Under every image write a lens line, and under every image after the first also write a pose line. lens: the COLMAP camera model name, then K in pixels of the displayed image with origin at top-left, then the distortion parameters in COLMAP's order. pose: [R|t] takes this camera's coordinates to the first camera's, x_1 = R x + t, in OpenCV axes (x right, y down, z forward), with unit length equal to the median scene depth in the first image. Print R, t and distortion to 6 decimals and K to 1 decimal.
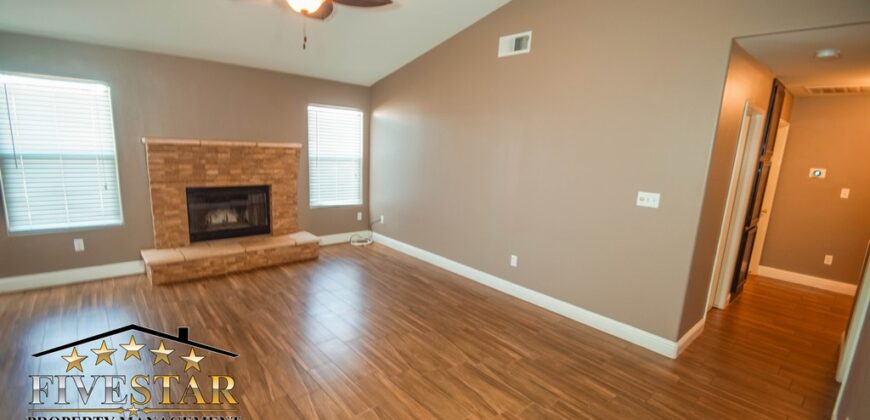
lens RADIAL K [[381.0, 0, 433.1], [0, 381.0, 213.6], [0, 0, 1]] dist [0.001514, 0.000115]
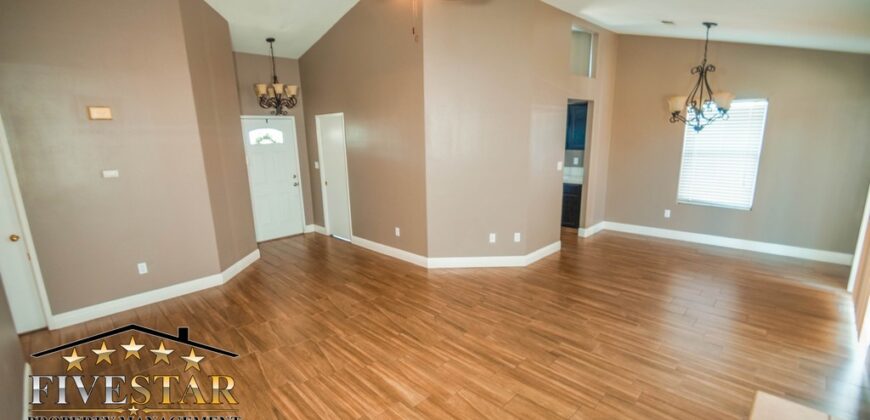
lens RADIAL K [[381.0, 0, 432.9], [0, 381.0, 213.9], [0, 0, 1]] dist [0.001514, 0.000115]
pose [[-0.998072, -0.012783, -0.060744, -0.322032], [-0.035125, 0.923136, 0.382865, -0.406639], [0.051181, 0.384260, -0.921805, 1.846284]]
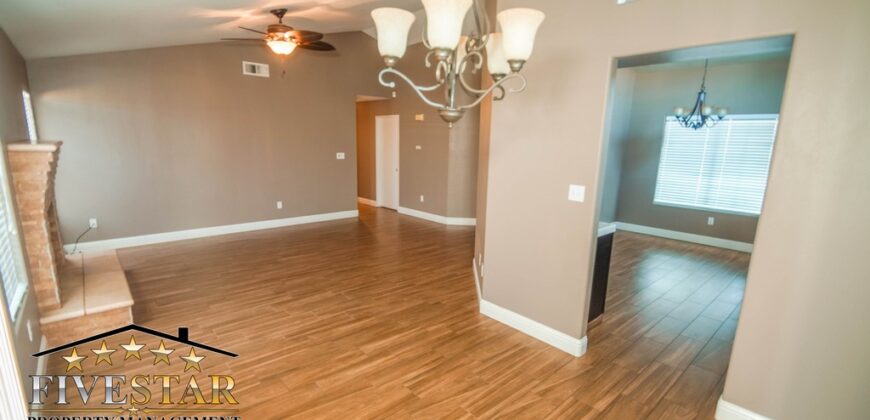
lens RADIAL K [[381.0, 0, 433.5], [0, 381.0, 211.7], [0, 0, 1]] dist [0.001514, 0.000115]
pose [[-0.013932, -0.235401, 0.971798, -1.970749], [0.158738, 0.959047, 0.234588, -0.180414], [-0.987223, 0.157529, 0.024005, 0.448455]]
